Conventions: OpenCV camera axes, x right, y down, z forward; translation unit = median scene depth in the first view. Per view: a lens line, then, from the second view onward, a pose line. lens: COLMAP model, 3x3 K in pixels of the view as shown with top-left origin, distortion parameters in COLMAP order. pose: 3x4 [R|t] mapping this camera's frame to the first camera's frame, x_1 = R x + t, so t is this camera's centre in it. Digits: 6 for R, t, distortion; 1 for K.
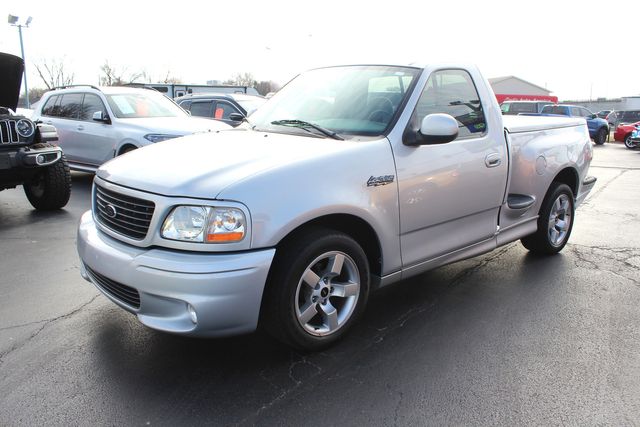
lens RADIAL K [[535.4, 0, 322.9], [0, 535.4, 234.8], [0, 0, 1]] dist [-0.163277, 0.142748]
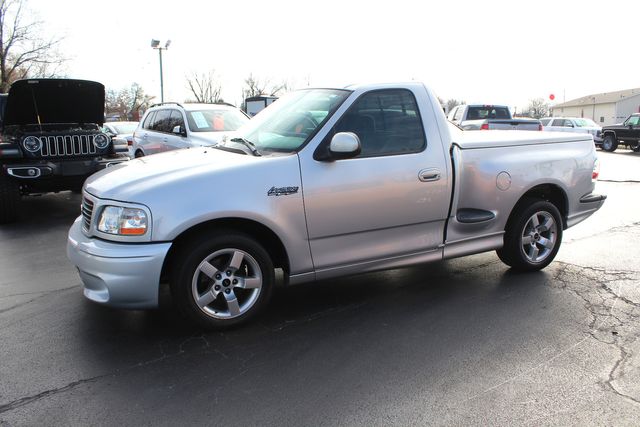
lens RADIAL K [[543.4, 0, 321.0], [0, 543.4, 232.8], [0, 0, 1]] dist [-0.156181, 0.132259]
pose [[0.962371, 0.046481, -0.267733, 0.477510], [-0.053581, 0.998378, -0.019271, 0.006938], [0.266403, 0.032892, 0.963300, -0.103863]]
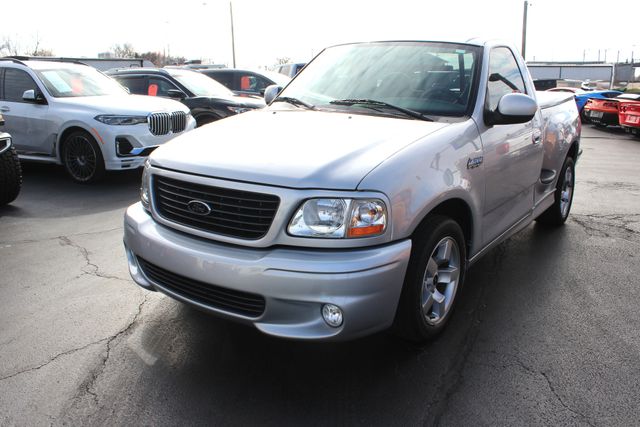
lens RADIAL K [[554.1, 0, 319.9], [0, 554.1, 233.2], [0, 0, 1]] dist [-0.171172, 0.149238]
pose [[0.978720, -0.062148, 0.195565, -0.353773], [0.054261, 0.997492, 0.045439, -0.030734], [-0.197898, -0.033861, 0.979638, 0.062299]]
